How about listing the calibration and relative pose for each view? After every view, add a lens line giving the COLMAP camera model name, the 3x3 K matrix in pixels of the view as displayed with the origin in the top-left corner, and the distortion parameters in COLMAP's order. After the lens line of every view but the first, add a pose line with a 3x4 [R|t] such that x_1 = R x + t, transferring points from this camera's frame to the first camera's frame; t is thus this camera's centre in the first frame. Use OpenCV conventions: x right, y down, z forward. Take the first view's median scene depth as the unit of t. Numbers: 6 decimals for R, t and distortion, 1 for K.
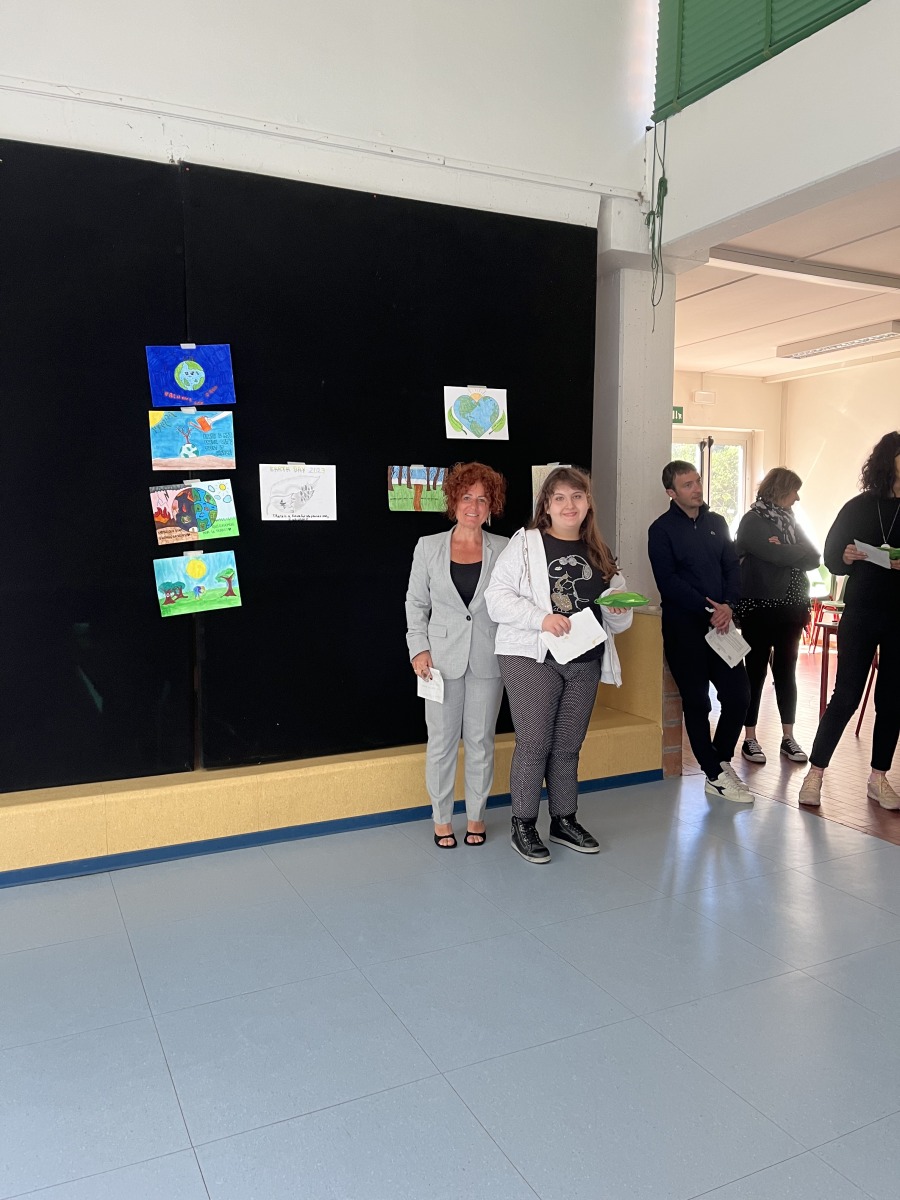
lens RADIAL K [[911.6, 0, 450.6], [0, 911.6, 607.7], [0, 0, 1]] dist [0.057168, -0.073710]
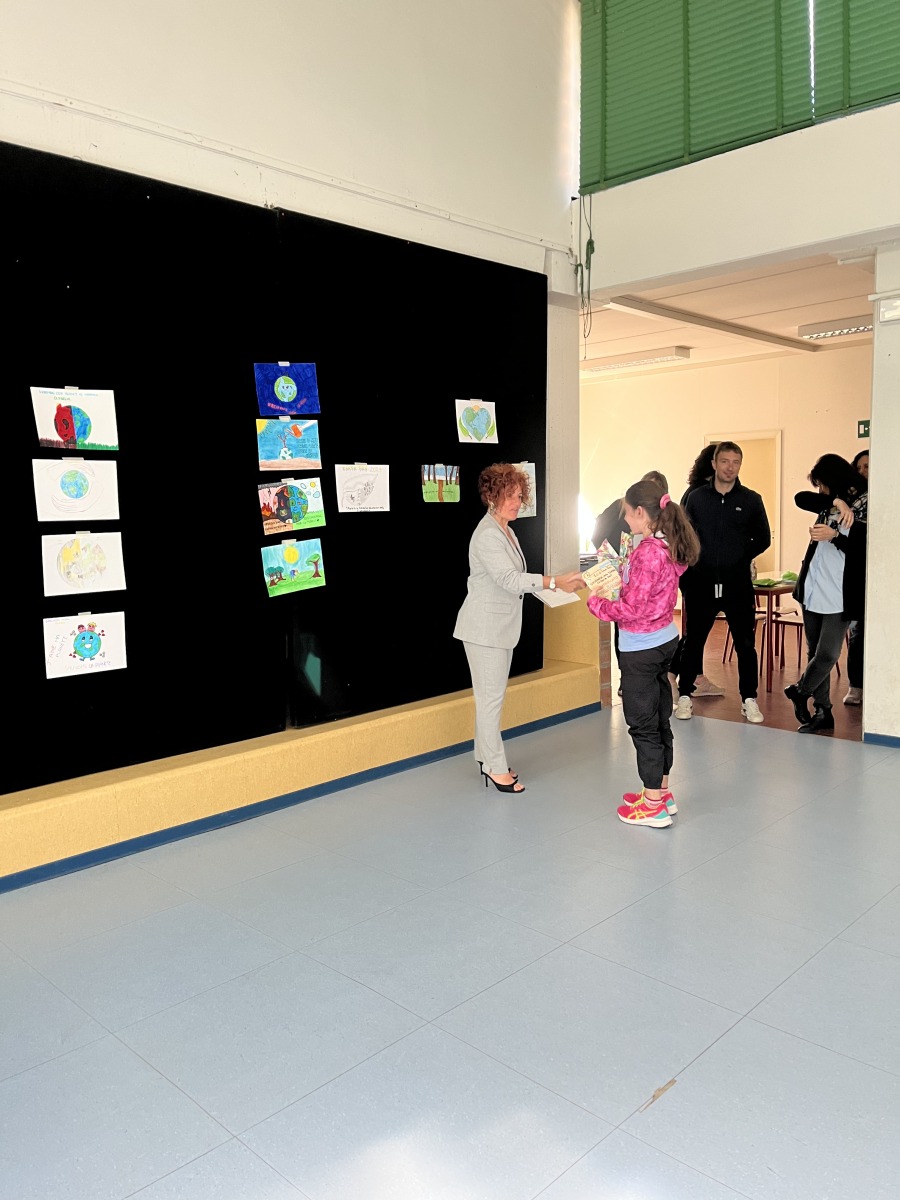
lens RADIAL K [[911.6, 0, 452.8], [0, 911.6, 594.7], [0, 0, 1]] dist [0.057168, -0.073710]
pose [[0.941282, -0.051665, 0.333646, -0.469917], [0.052585, 0.998597, 0.006281, 0.011483], [-0.333502, 0.011632, 0.942678, -0.160412]]
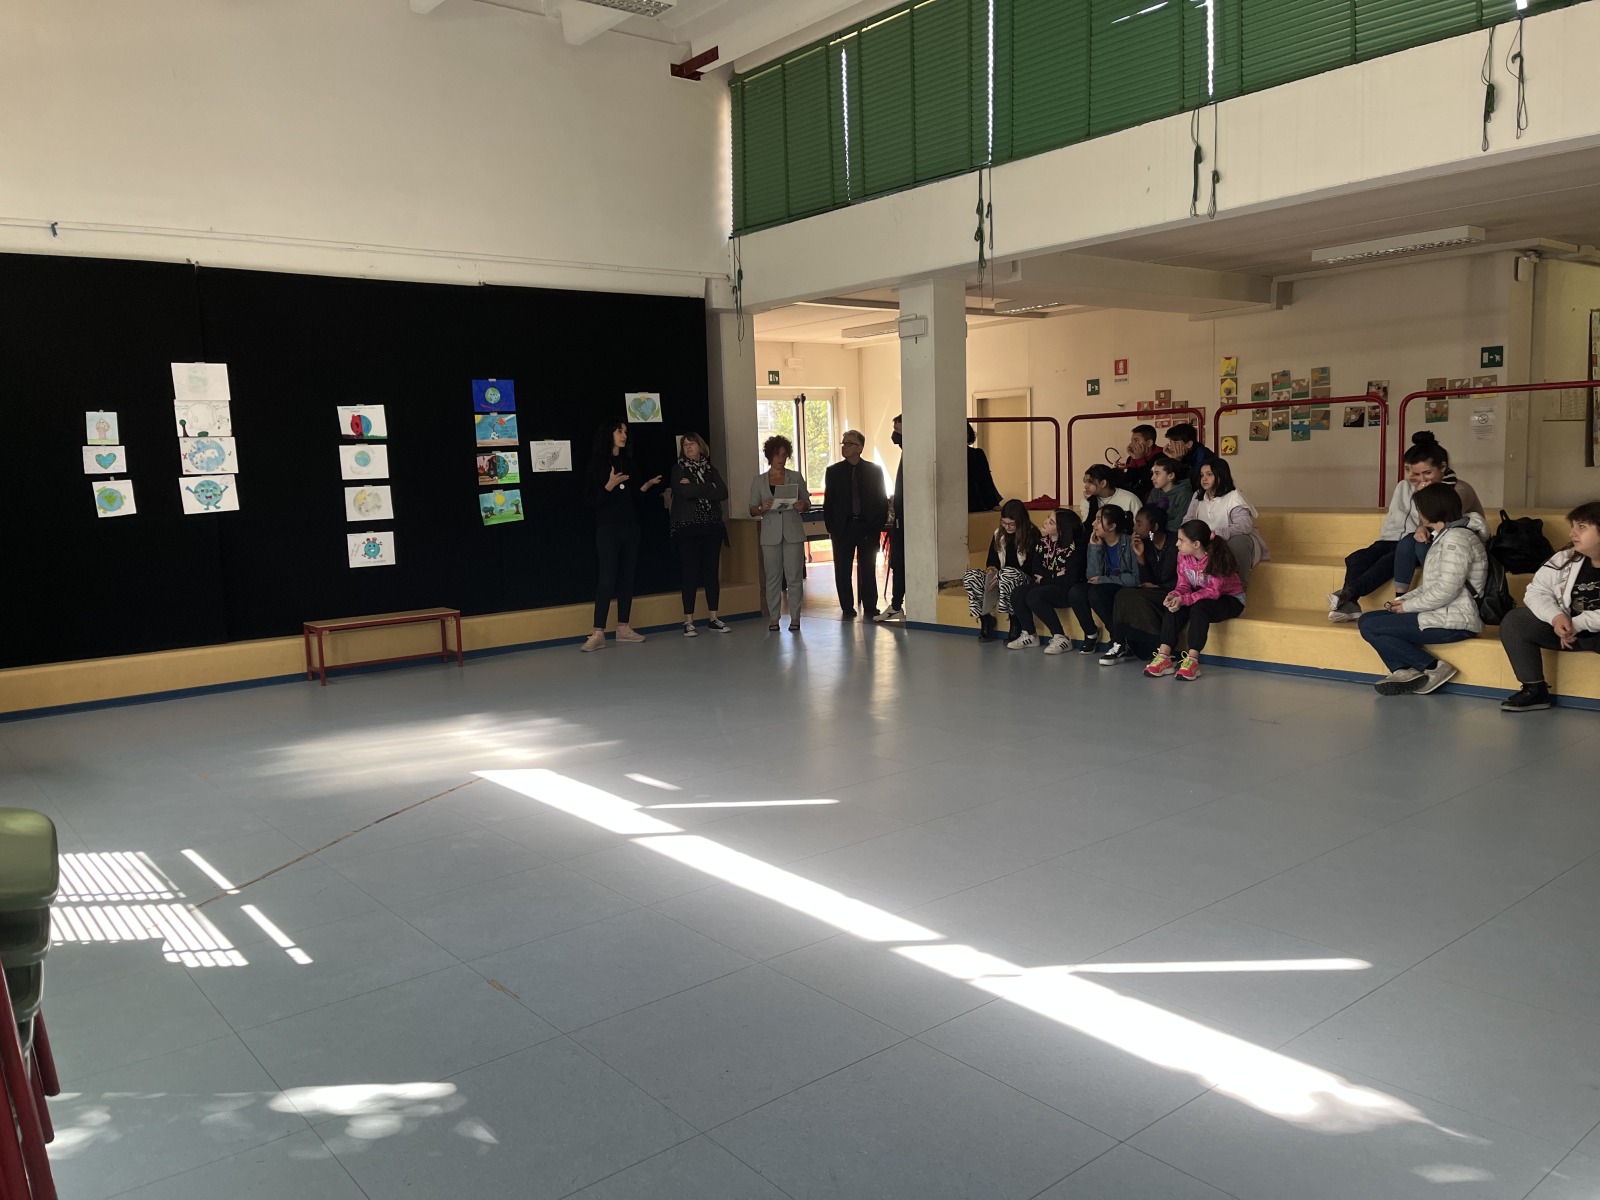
lens RADIAL K [[1215.5, 0, 785.2], [0, 1215.5, 591.6], [0, 0, 1]] dist [0.057168, -0.073710]
pose [[0.976794, -0.055719, 0.206807, -0.233005], [0.054208, 0.998445, 0.012971, 0.140656], [-0.207208, -0.001460, 0.978296, -1.505939]]
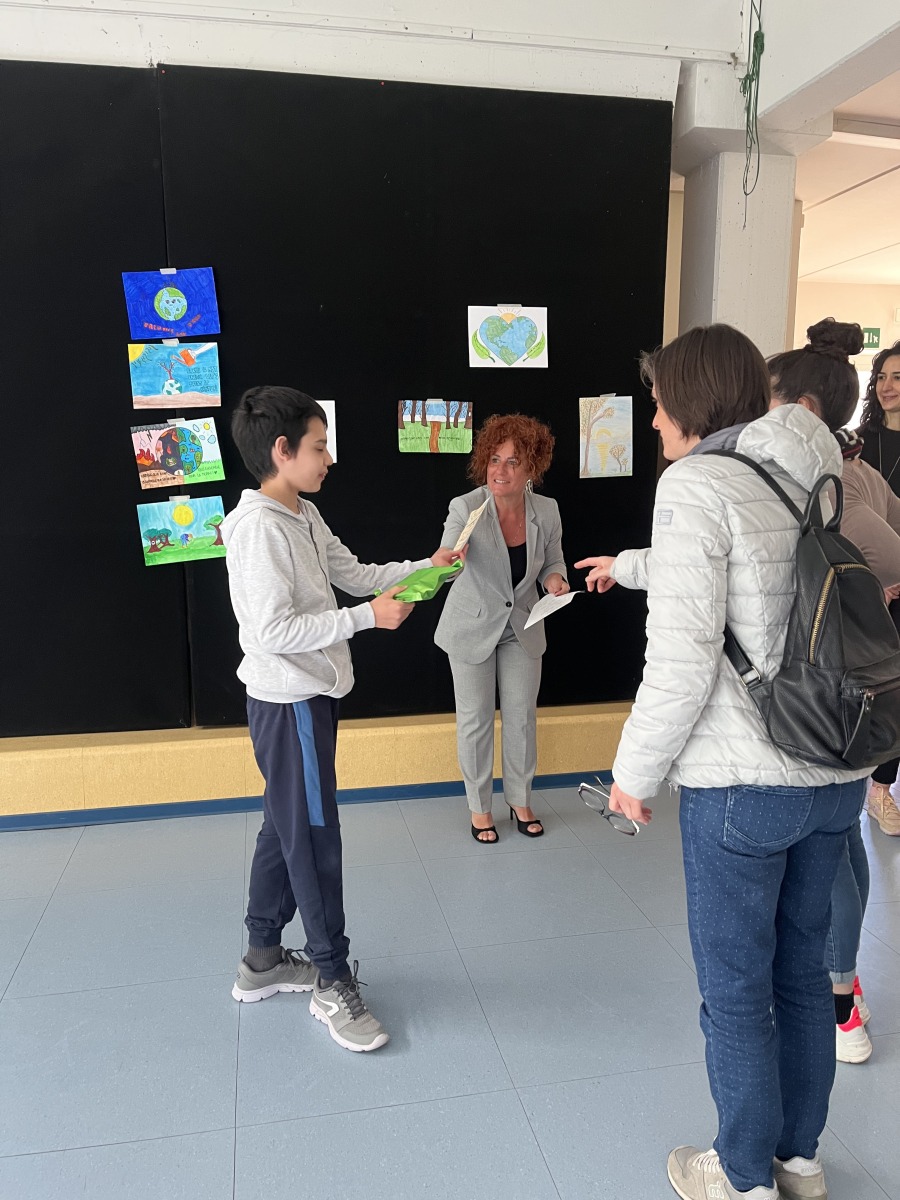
lens RADIAL K [[911.6, 0, 445.3], [0, 911.6, 606.1], [0, 0, 1]] dist [0.057168, -0.073710]
pose [[0.967932, 0.038655, -0.248221, 0.214965], [-0.023848, 0.997767, 0.062383, -0.014353], [0.250078, -0.054463, 0.966693, 0.156145]]
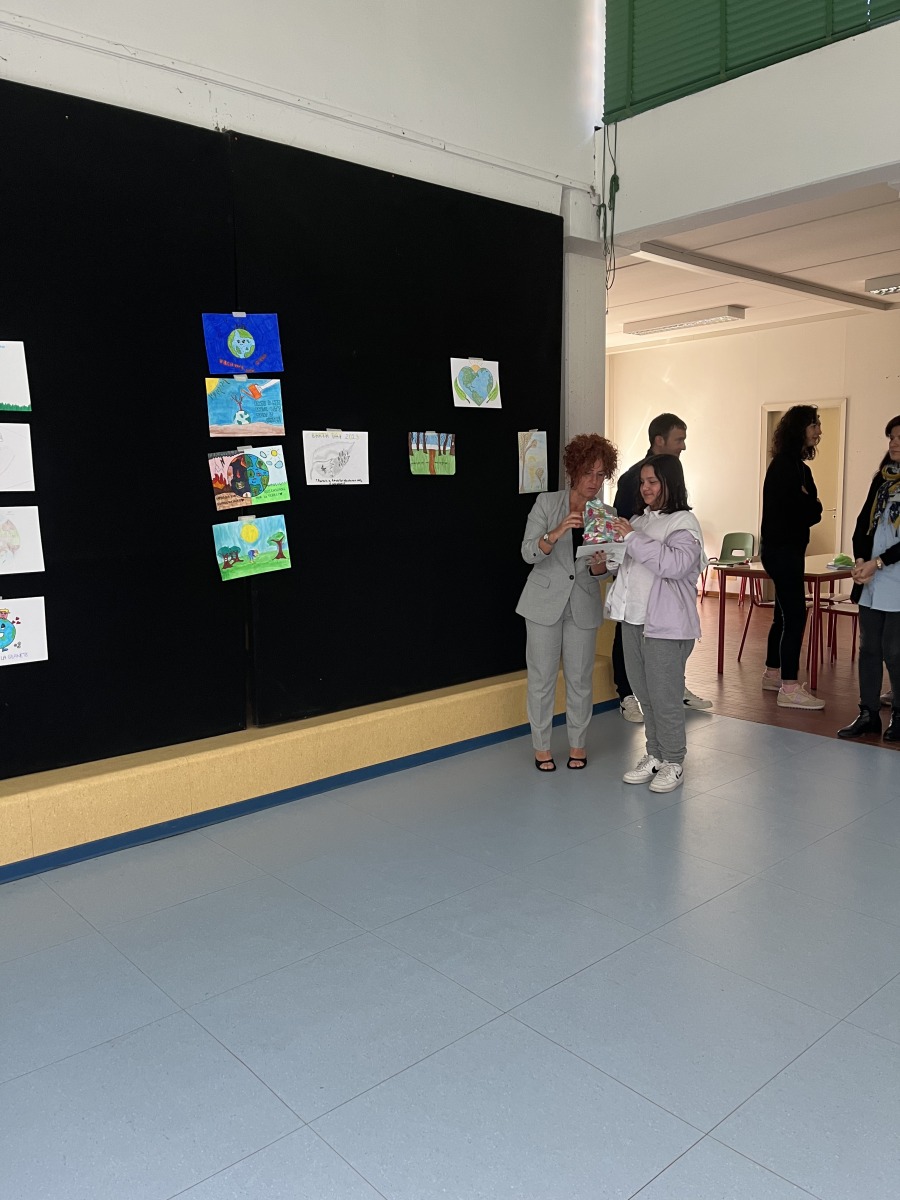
lens RADIAL K [[911.6, 0, 462.9], [0, 911.6, 604.9], [0, 0, 1]] dist [0.057168, -0.073710]
pose [[0.961289, -0.050904, 0.270798, -0.327107], [0.041311, 0.998304, 0.041011, 0.005775], [-0.272426, -0.028237, 0.961762, -0.056585]]
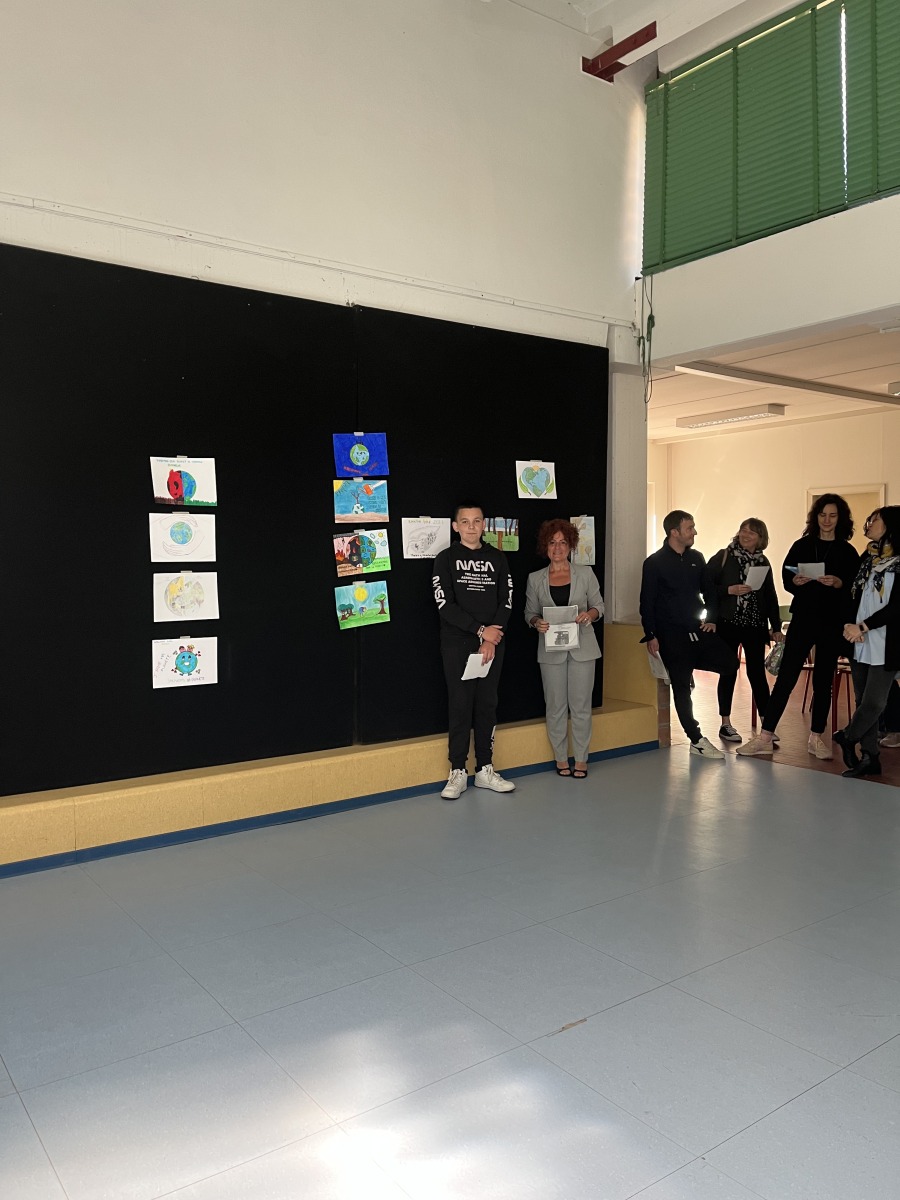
lens RADIAL K [[911.6, 0, 446.5], [0, 911.6, 598.1], [0, 0, 1]] dist [0.057168, -0.073710]
pose [[0.984170, -0.015598, 0.176539, -0.388355], [0.024879, 0.998415, -0.050479, 0.034605], [-0.175472, 0.054072, 0.982998, -0.354009]]
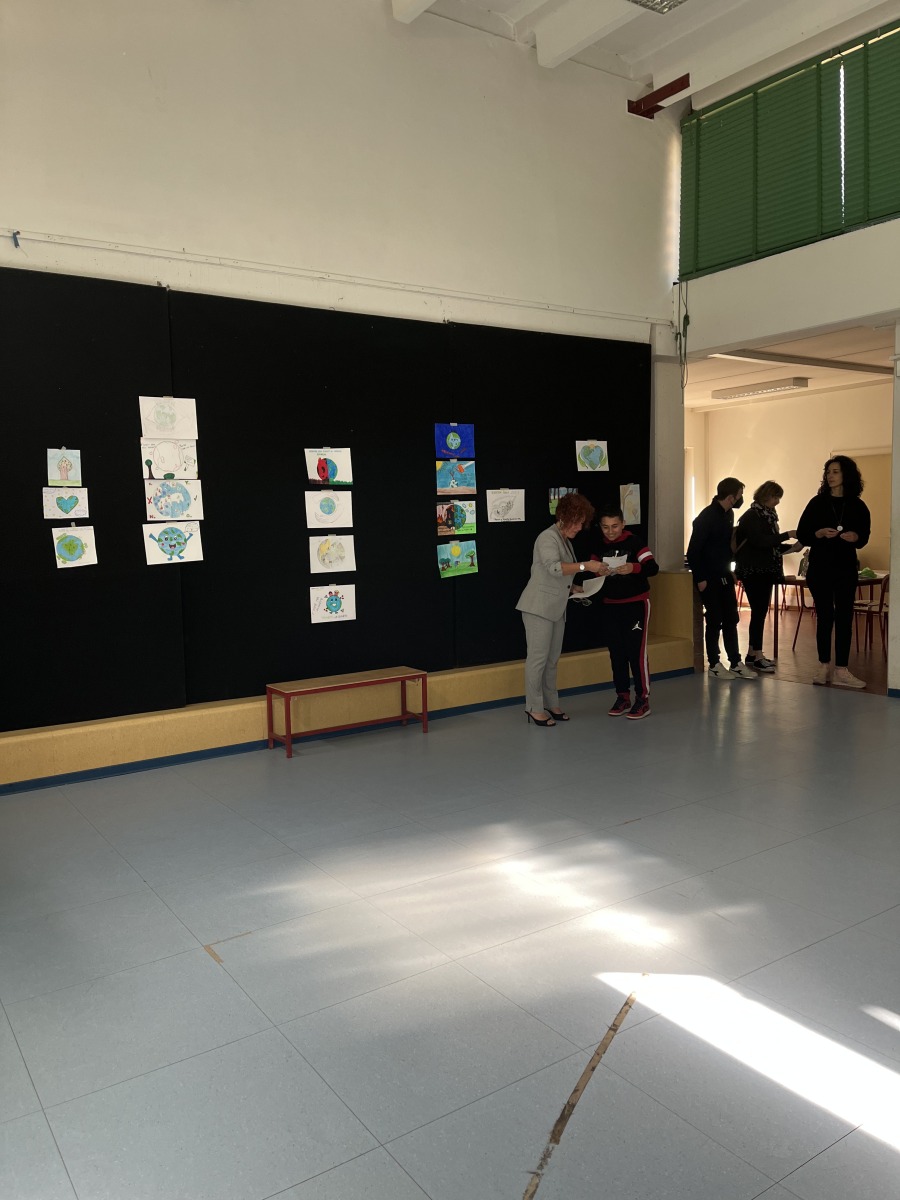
lens RADIAL K [[911.6, 0, 449.6], [0, 911.6, 598.9], [0, 0, 1]] dist [0.057168, -0.073710]
pose [[0.989905, -0.036353, 0.136994, -0.526491], [0.037707, 0.999262, -0.007306, 0.060981], [-0.136627, 0.012397, 0.990545, -0.709353]]
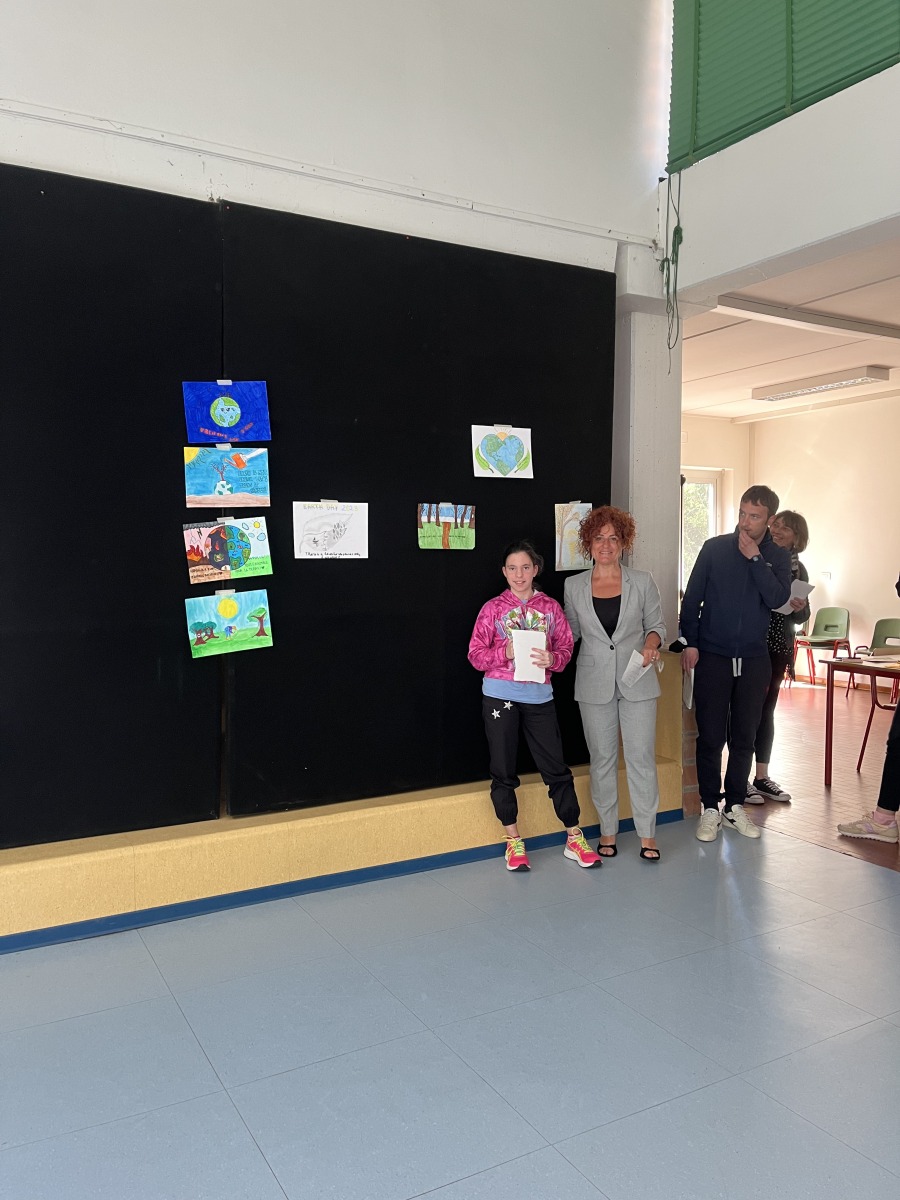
lens RADIAL K [[911.6, 0, 444.9], [0, 911.6, 591.2], [0, 0, 1]] dist [0.057168, -0.073710]
pose [[0.998297, -0.000010, 0.058337, -0.103350], [0.003195, 0.998508, -0.054506, -0.006671], [-0.058249, 0.054599, 0.996808, 0.017464]]
